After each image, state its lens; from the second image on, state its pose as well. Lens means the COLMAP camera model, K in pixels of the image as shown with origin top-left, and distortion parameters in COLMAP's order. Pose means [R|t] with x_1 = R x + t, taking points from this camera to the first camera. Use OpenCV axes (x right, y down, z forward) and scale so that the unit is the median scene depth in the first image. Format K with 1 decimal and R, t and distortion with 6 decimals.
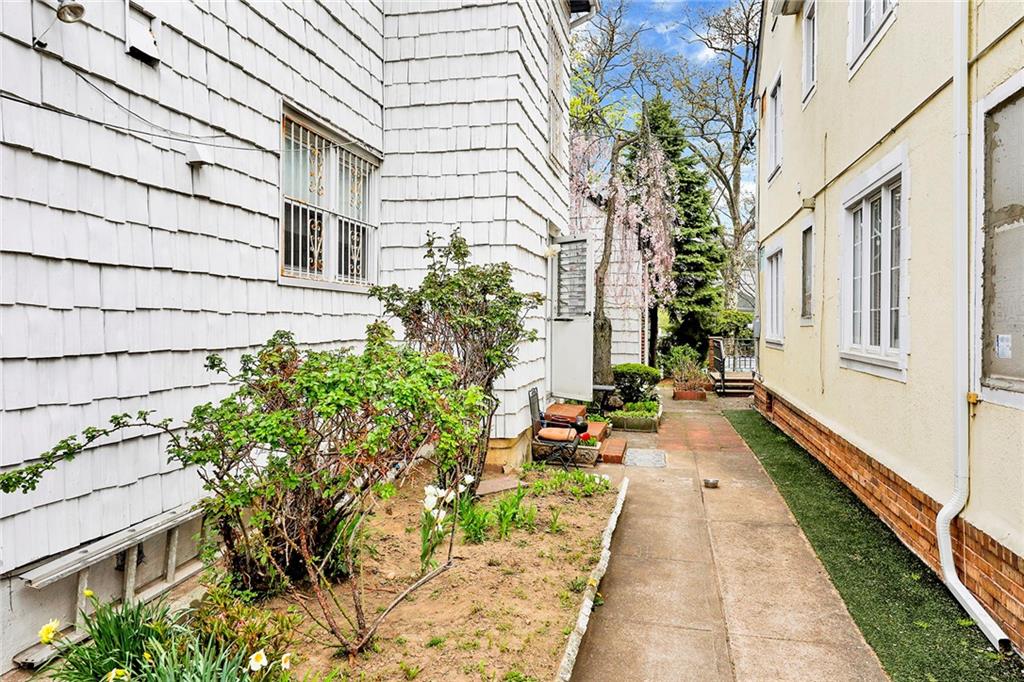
lens RADIAL K [[704.9, 0, 512.9], [0, 704.9, 333.7], [0, 0, 1]] dist [-0.005365, -0.001238]
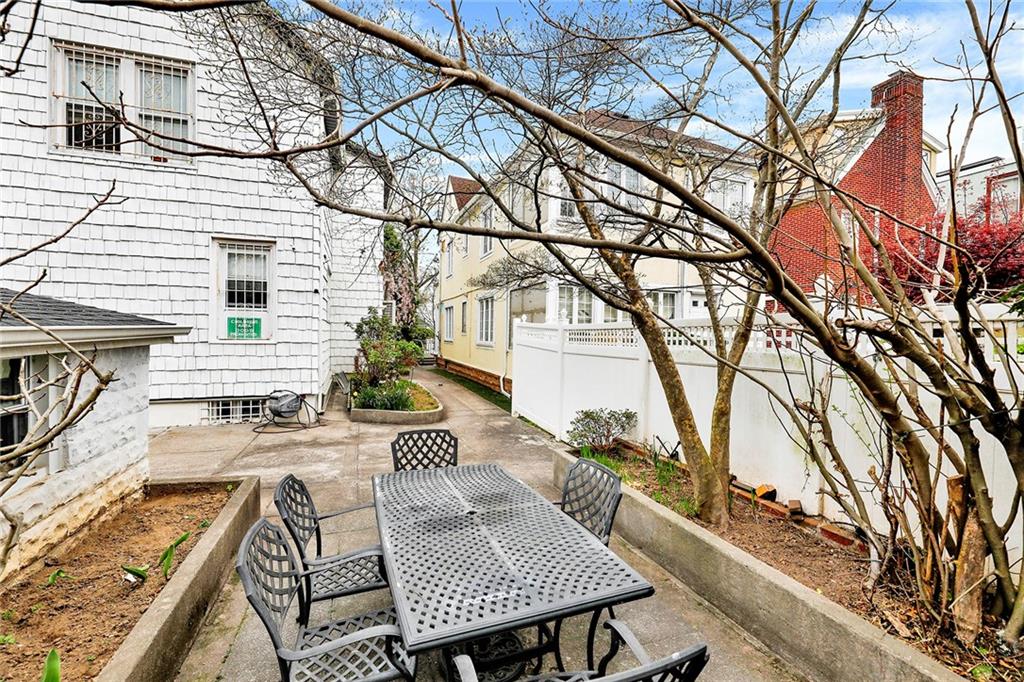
lens RADIAL K [[458.8, 0, 513.7], [0, 458.8, 340.1], [0, 0, 1]] dist [-0.003155, -0.001285]
pose [[0.845231, 0.008227, 0.534338, -0.591177], [-0.011579, 0.999929, 0.002919, 0.002280], [-0.534275, -0.008655, 0.845266, -1.005870]]
